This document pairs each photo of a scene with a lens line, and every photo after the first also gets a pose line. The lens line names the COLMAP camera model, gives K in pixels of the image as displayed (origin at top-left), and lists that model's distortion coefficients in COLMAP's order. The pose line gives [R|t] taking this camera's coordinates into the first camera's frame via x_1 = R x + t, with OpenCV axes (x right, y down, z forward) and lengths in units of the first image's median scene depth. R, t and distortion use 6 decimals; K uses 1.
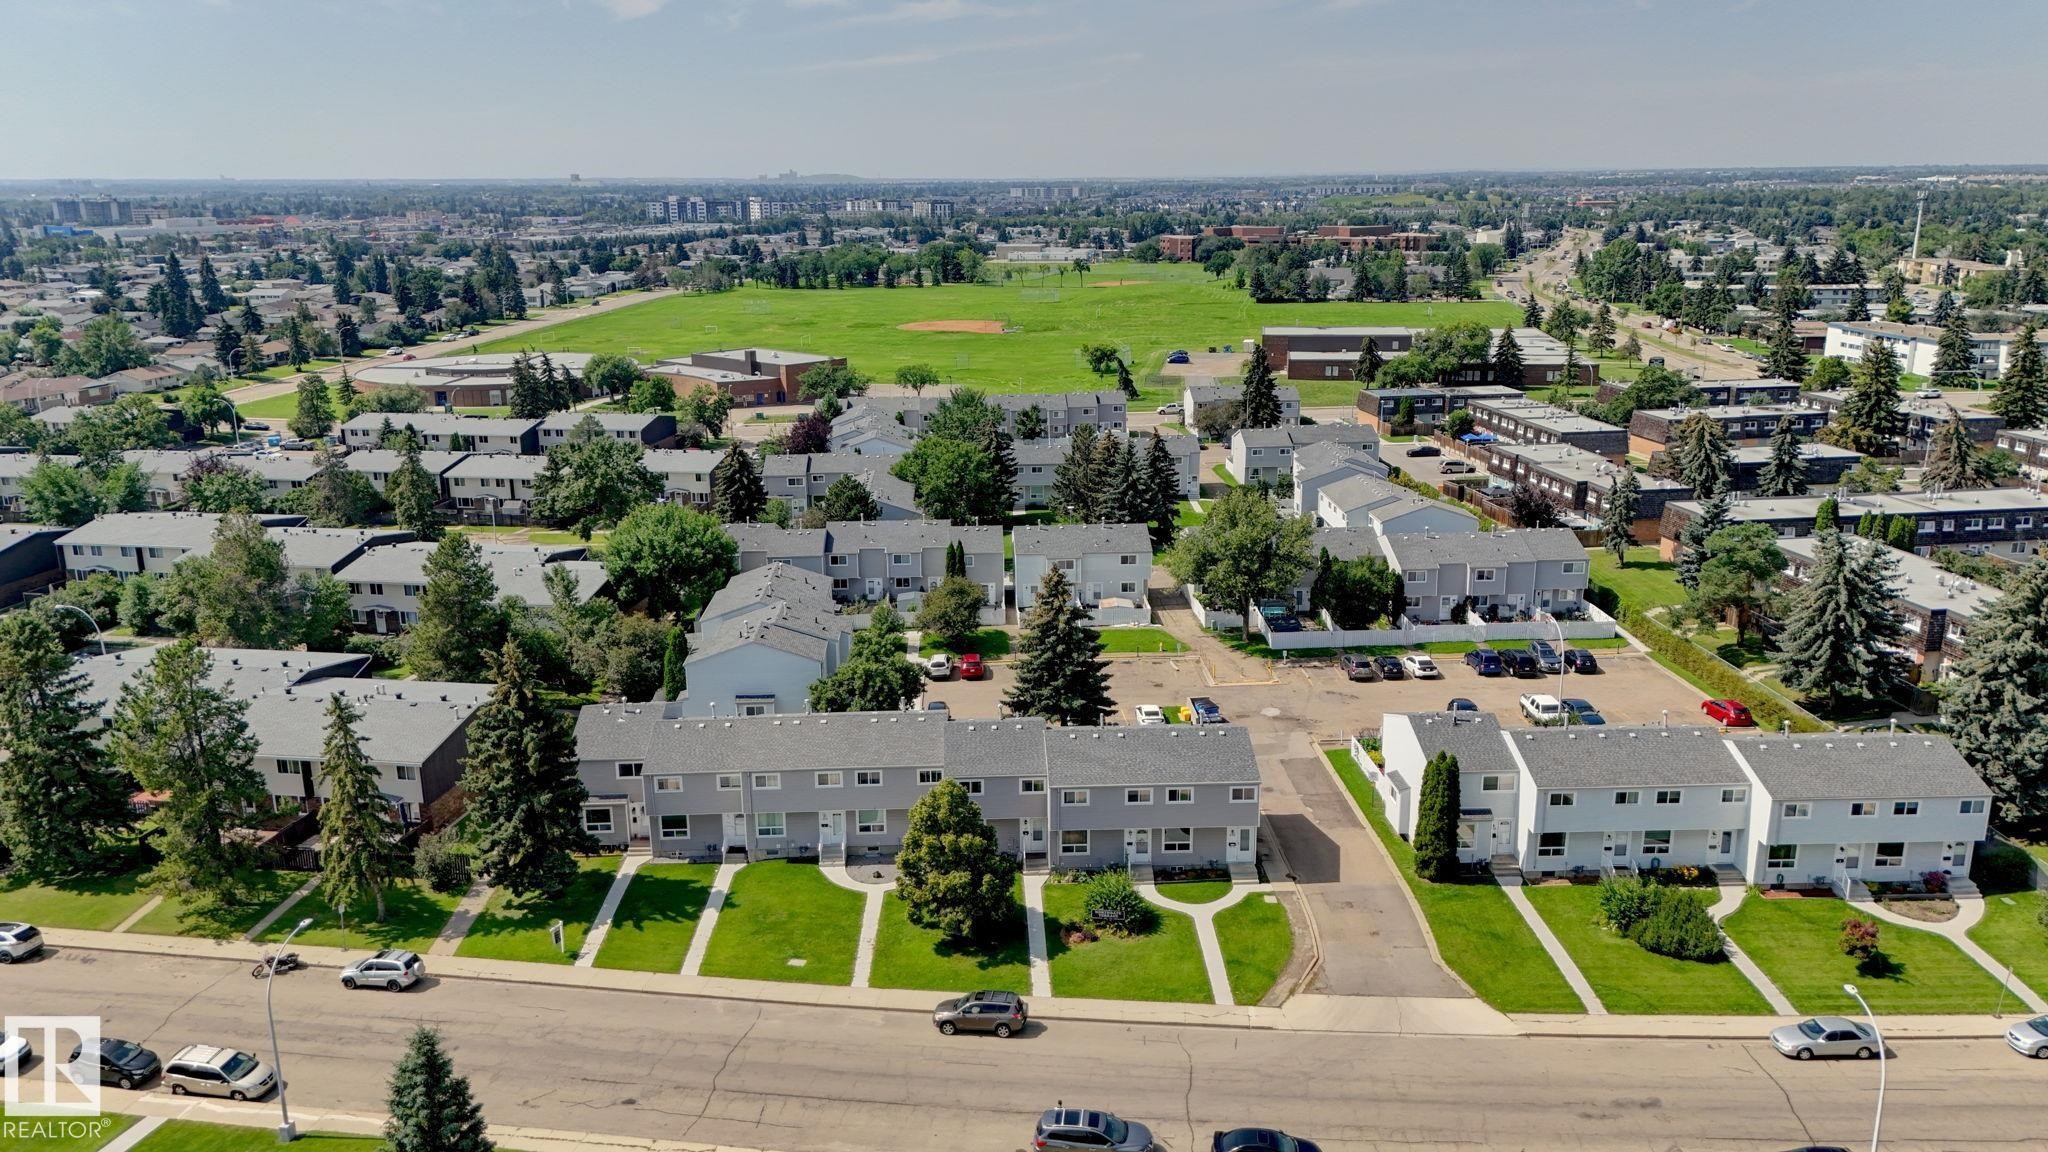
lens RADIAL K [[1515.1, 0, 1024.1], [0, 1515.1, 580.1], [0, 0, 1]] dist [0.064178, -0.049585]
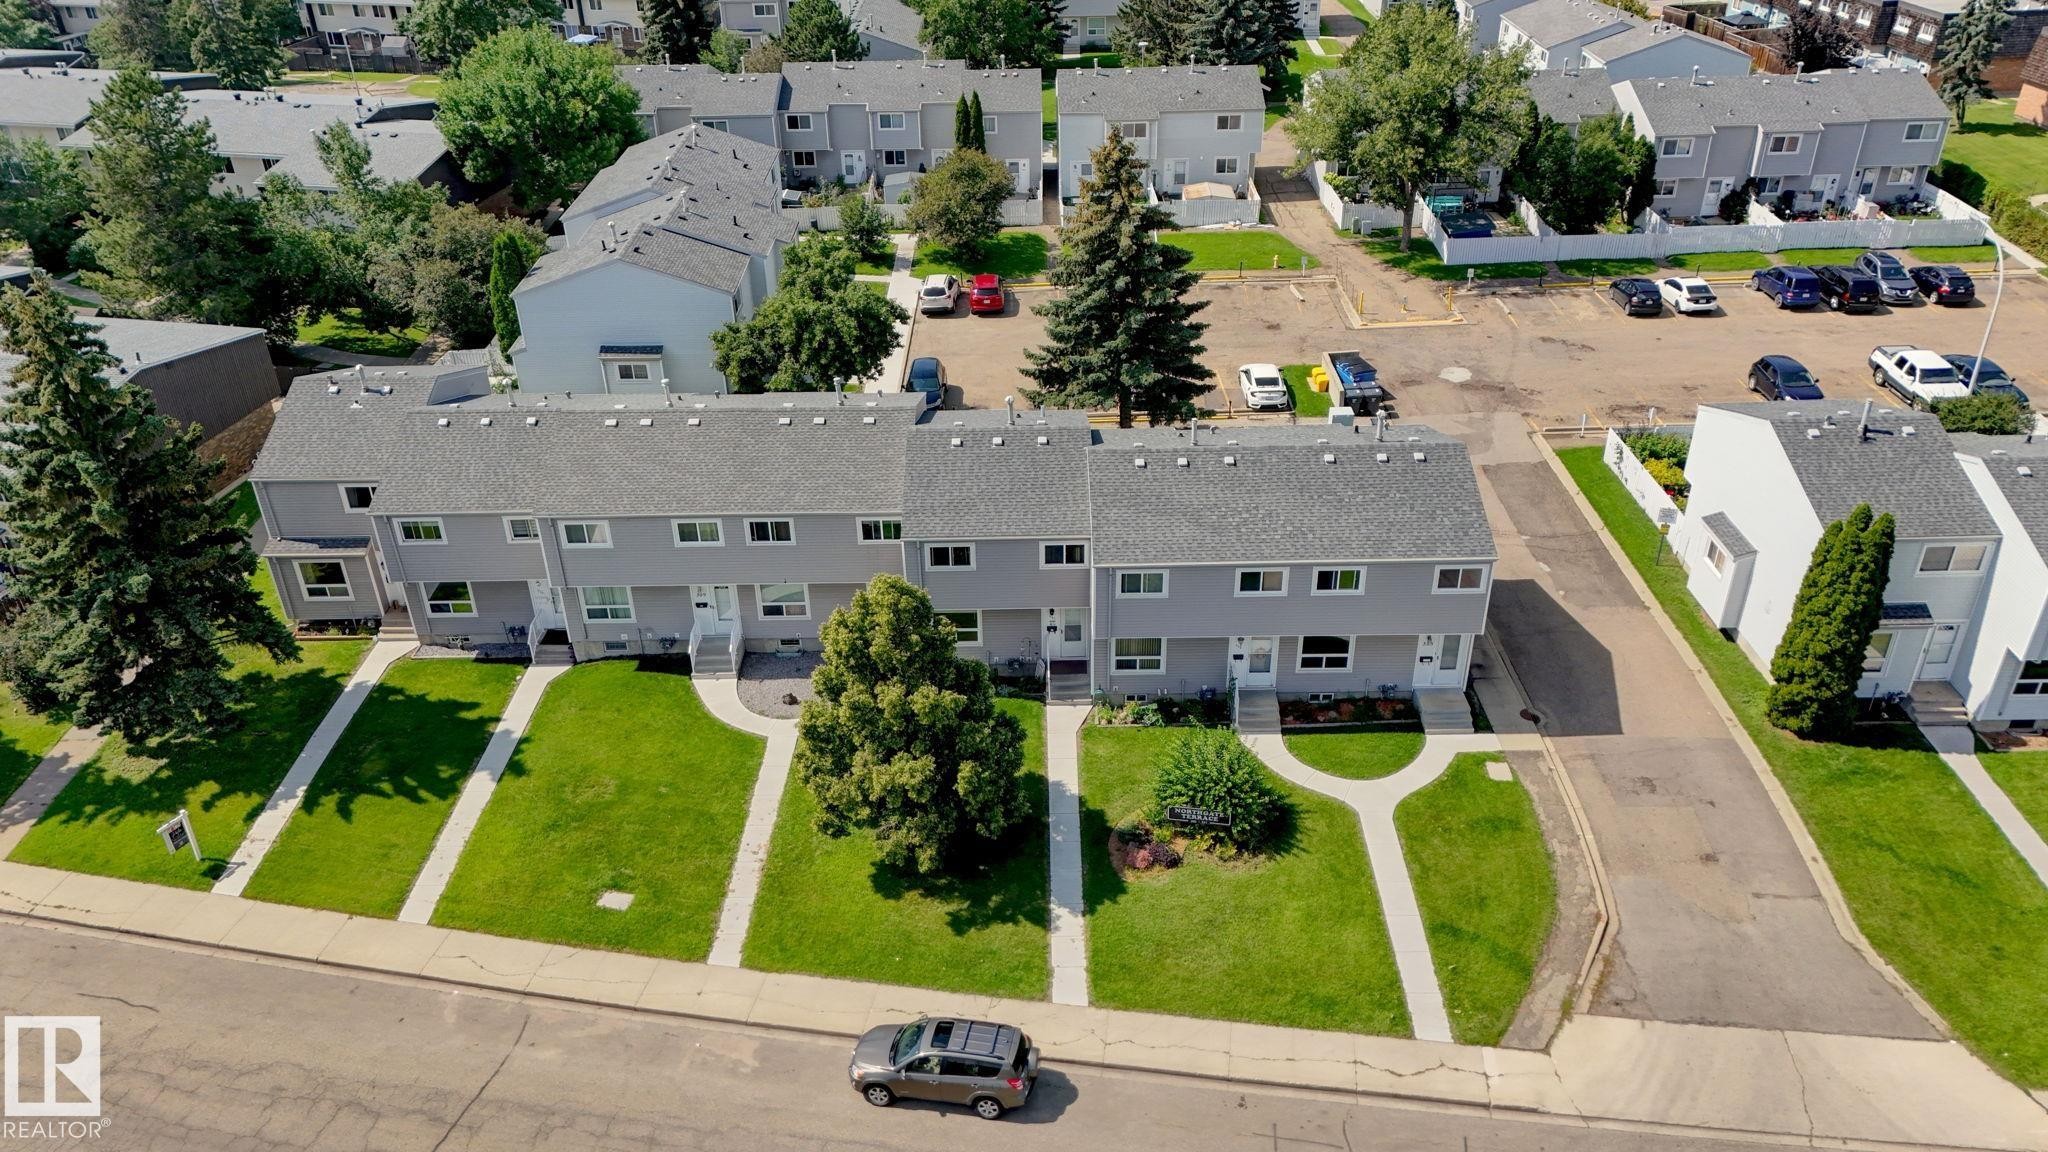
lens RADIAL K [[1515.1, 0, 1023.3], [0, 1515.1, 588.4], [0, 0, 1]] dist [0.064178, -0.049585]
pose [[0.999129, 0.013927, -0.039332, 0.011184], [-0.002518, 0.961057, 0.276339, -0.002575], [0.041649, -0.275999, 0.960255, 0.428892]]
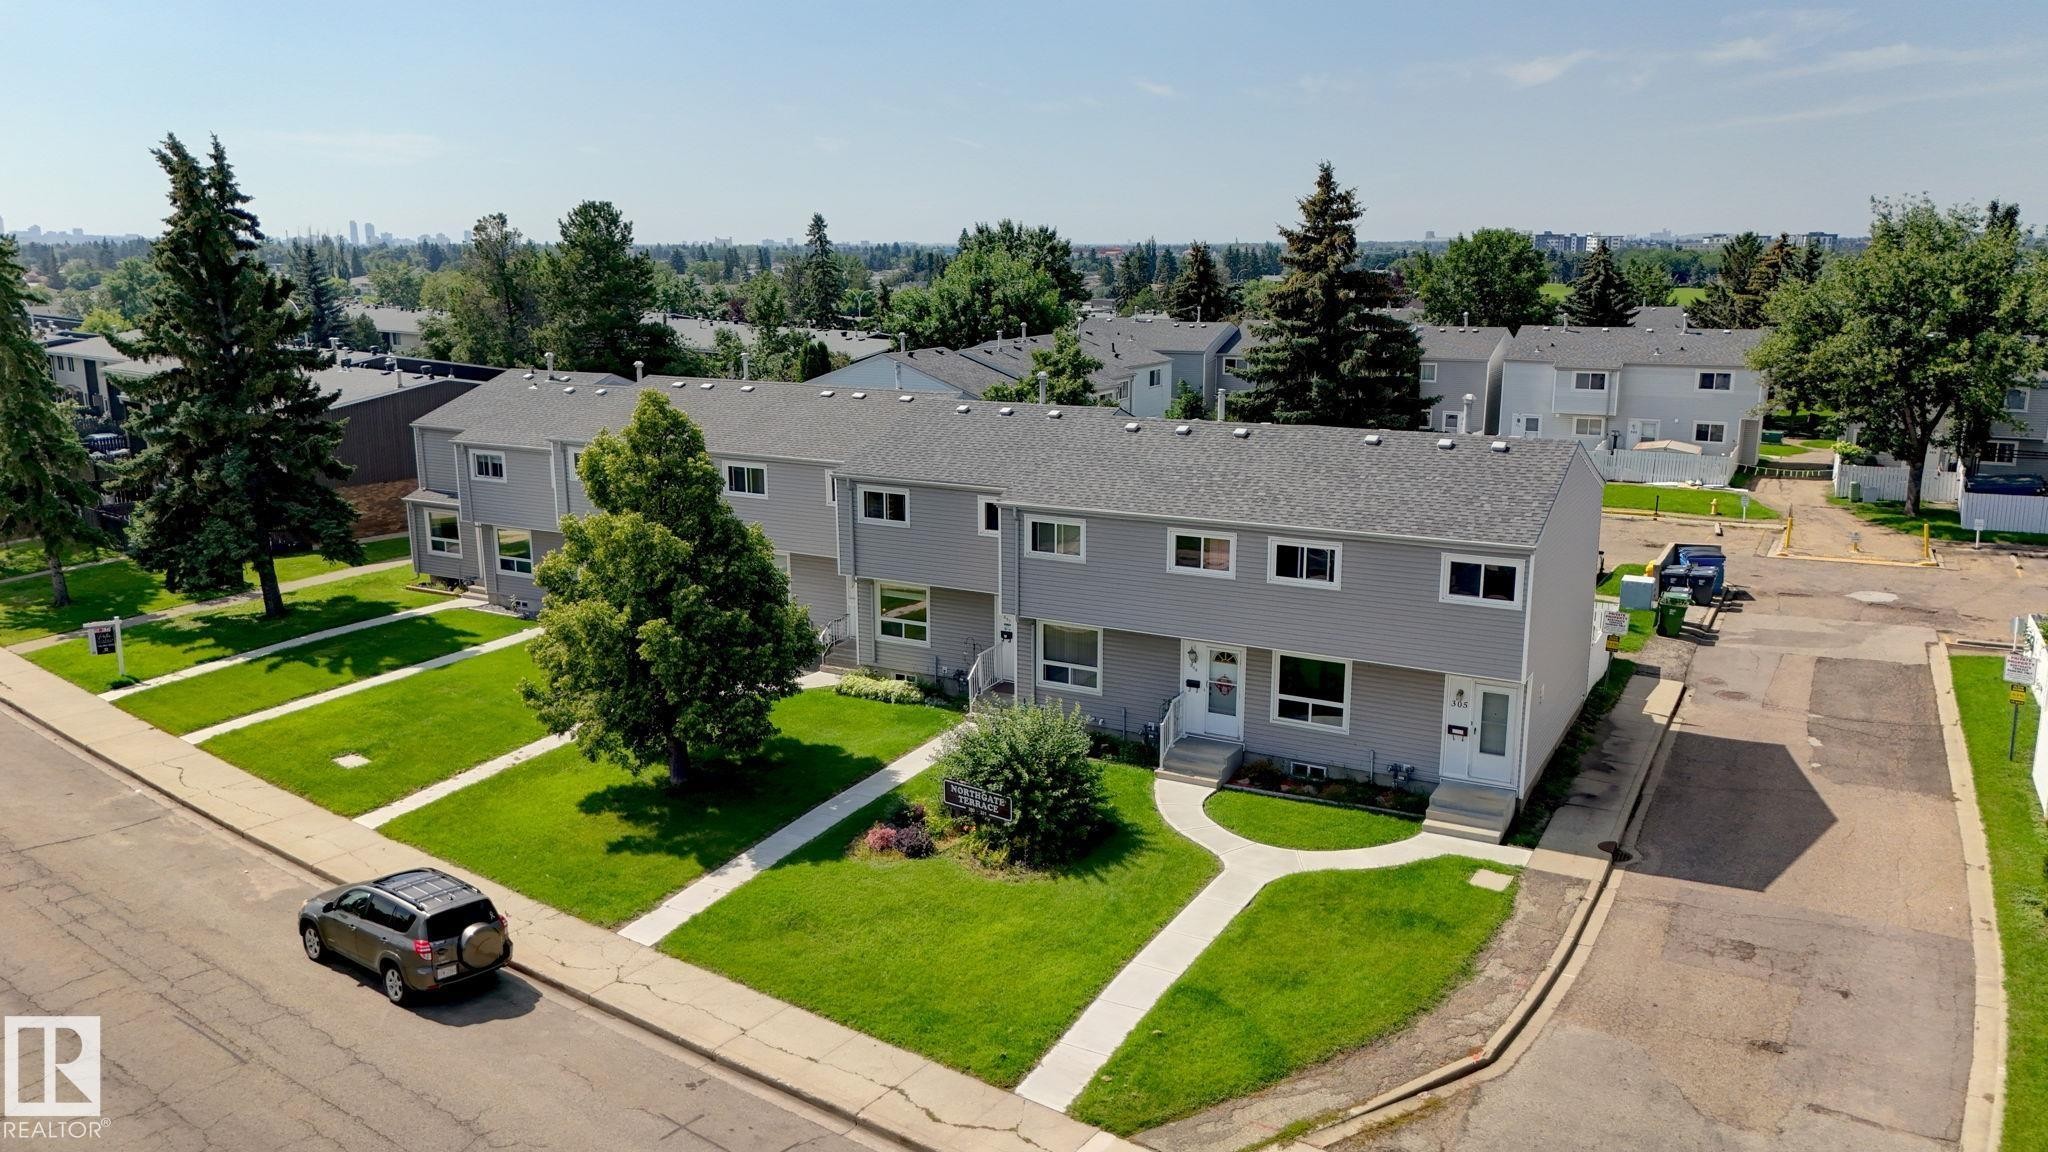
lens RADIAL K [[1515.1, 0, 1017.6], [0, 1515.1, 584.9], [0, 0, 1]] dist [0.064178, -0.049585]
pose [[0.857086, 0.120245, -0.500943, 0.204876], [-0.138907, 0.990305, 0.000048, 0.140044], [0.496093, 0.069544, 0.865480, 0.572242]]
